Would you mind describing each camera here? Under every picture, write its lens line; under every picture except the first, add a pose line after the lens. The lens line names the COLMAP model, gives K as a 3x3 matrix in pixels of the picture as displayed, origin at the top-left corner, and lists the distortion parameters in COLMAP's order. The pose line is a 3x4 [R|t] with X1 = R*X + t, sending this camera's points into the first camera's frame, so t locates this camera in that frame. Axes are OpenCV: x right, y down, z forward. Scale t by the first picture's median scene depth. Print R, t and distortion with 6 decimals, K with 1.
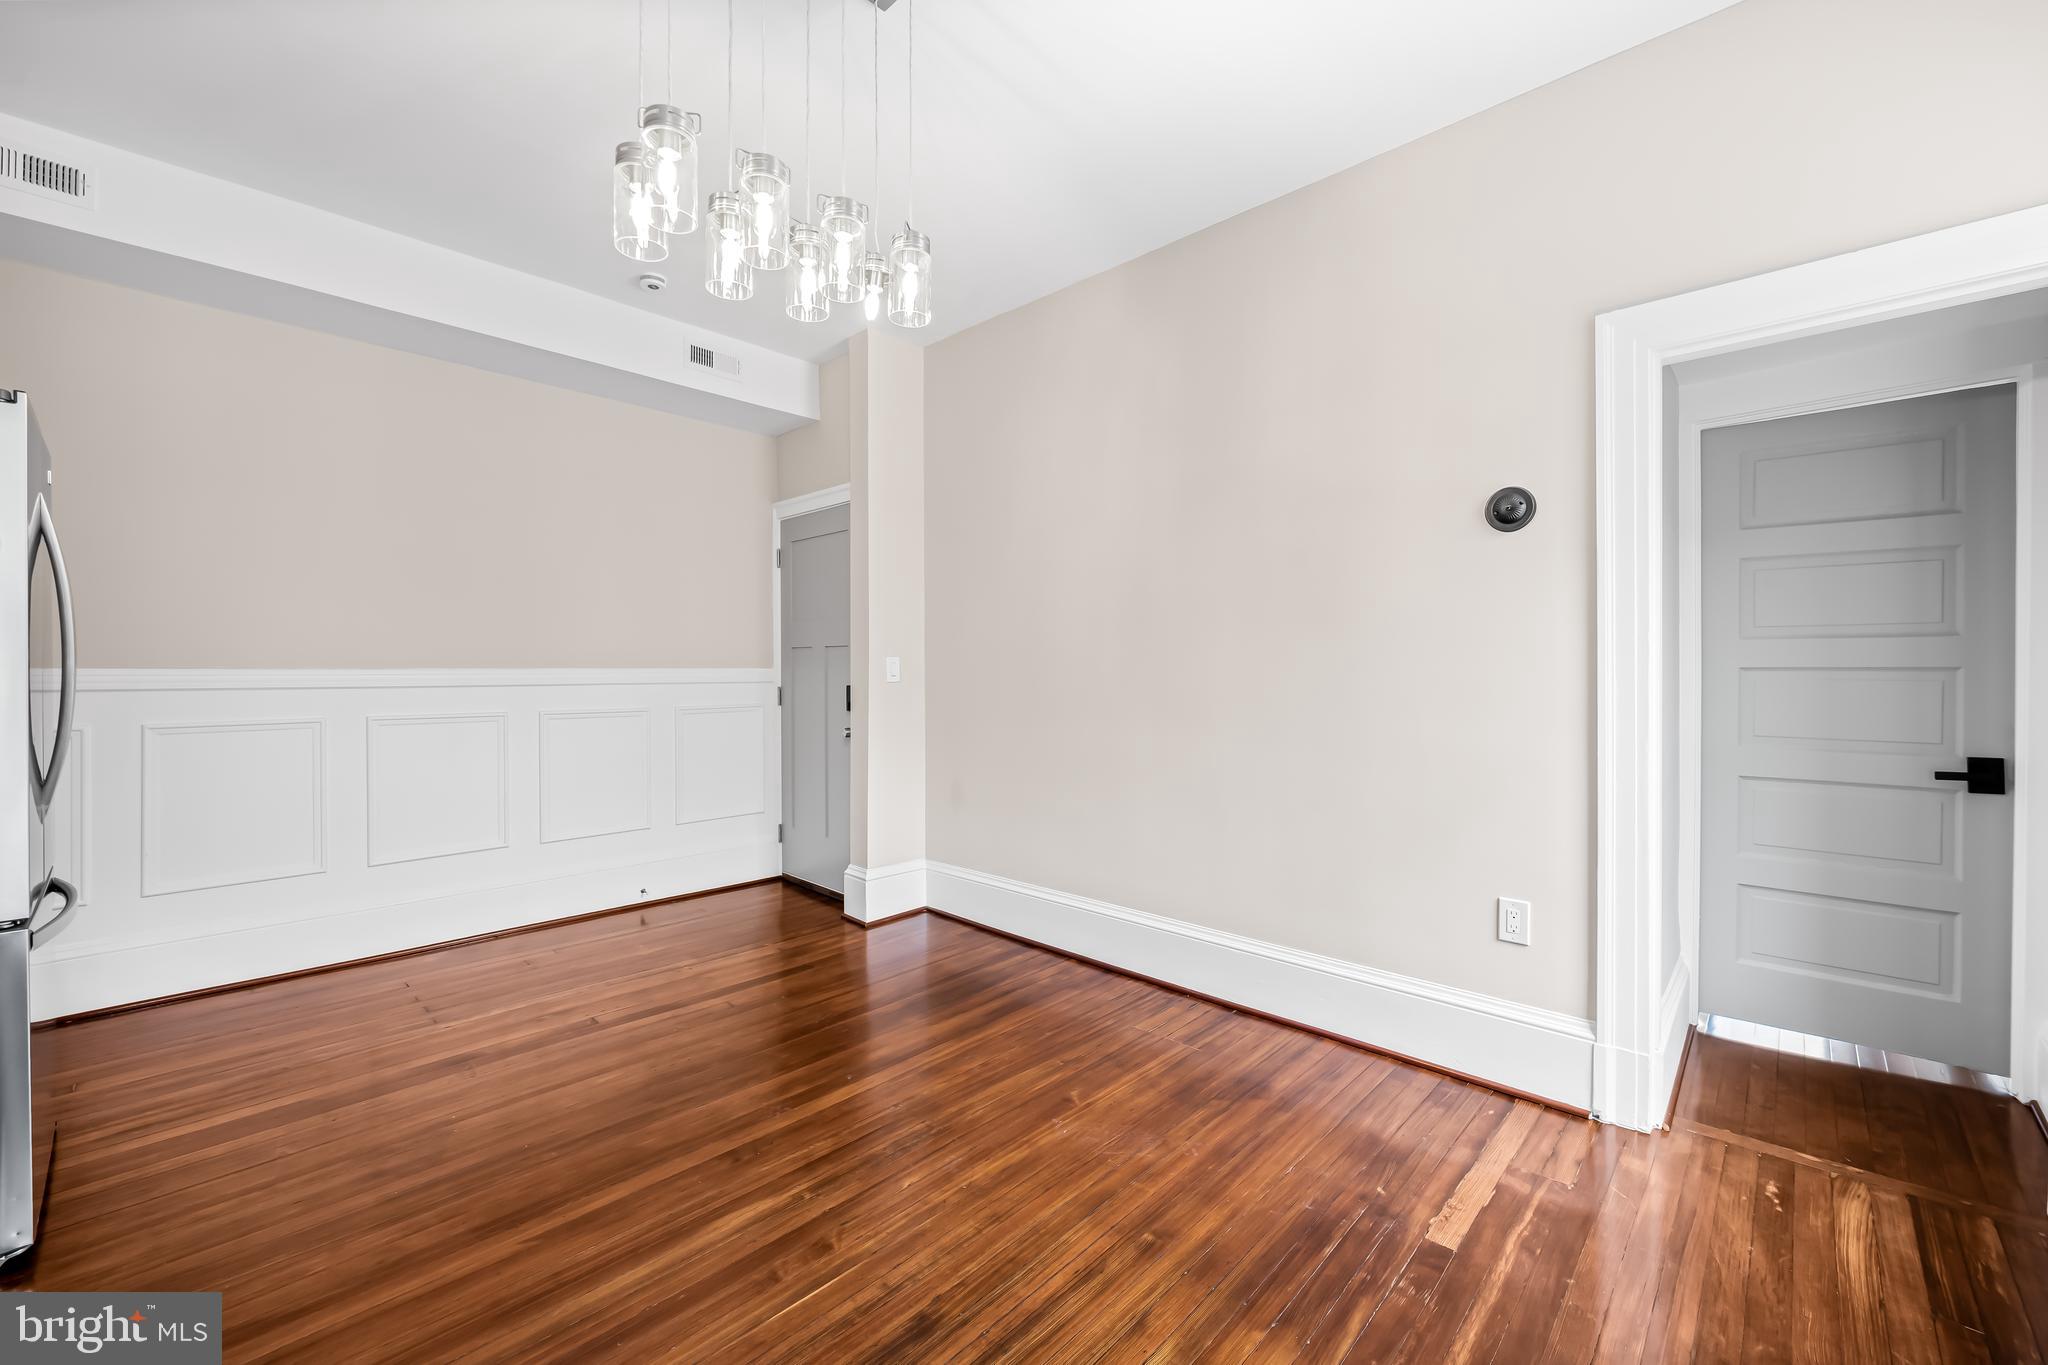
lens RADIAL K [[827.1, 0, 1020.7], [0, 827.1, 678.2], [0, 0, 1]] dist [-0.004519, -0.000130]
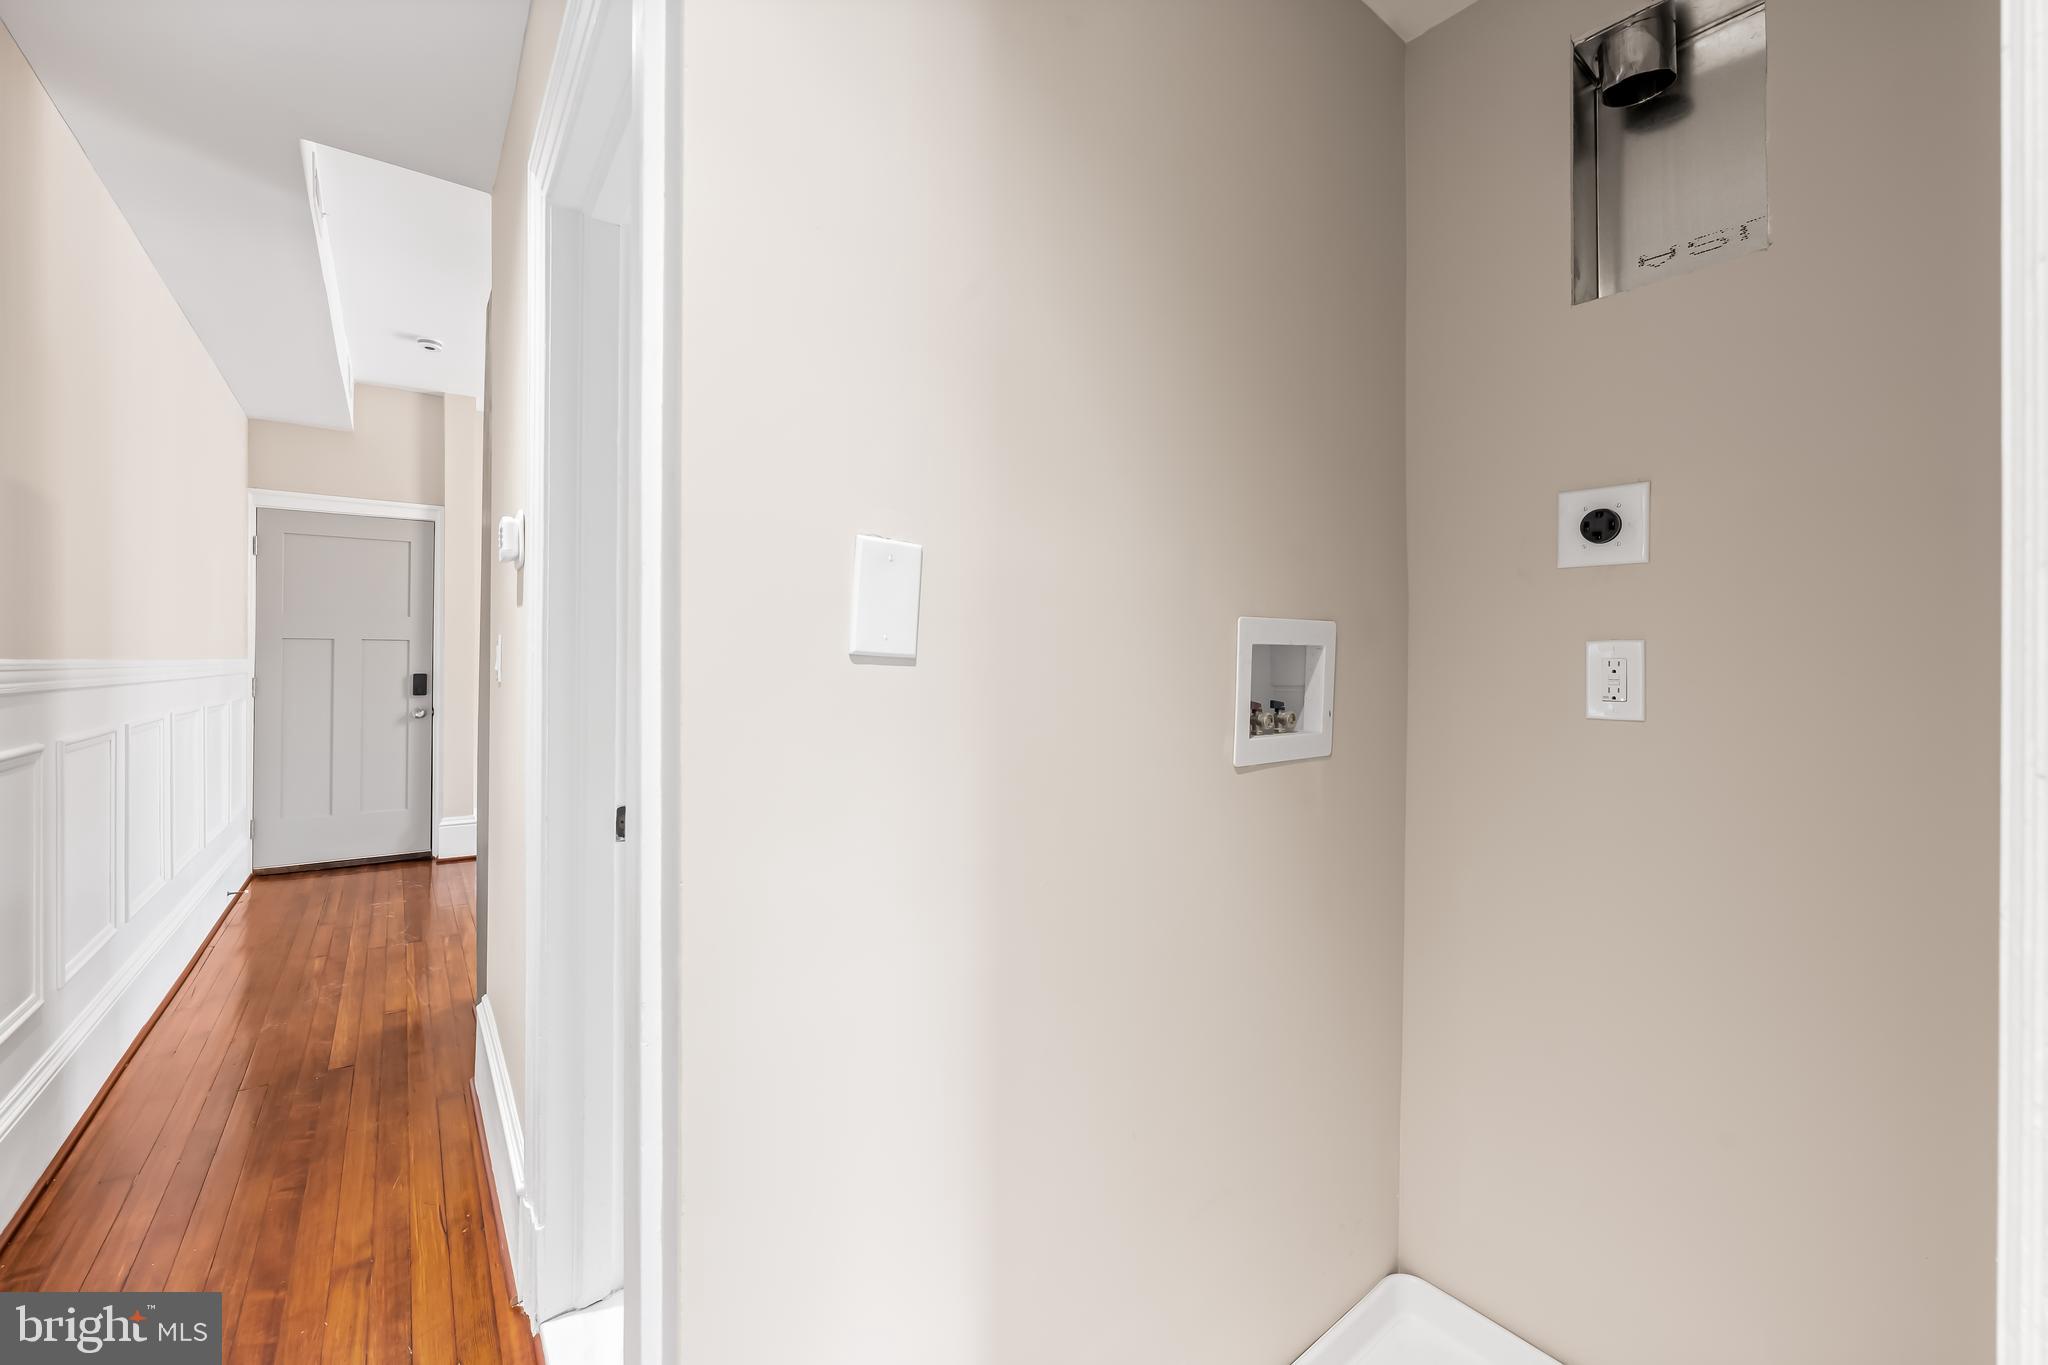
lens RADIAL K [[827.1, 0, 1022.3], [0, 827.1, 663.9], [0, 0, 1]] dist [-0.004519, -0.000130]
pose [[0.112539, 0.001820, 0.993646, -1.777695], [0.006503, 0.999976, -0.002568, 0.002699], [-0.993626, 0.006750, 0.112524, -0.003720]]
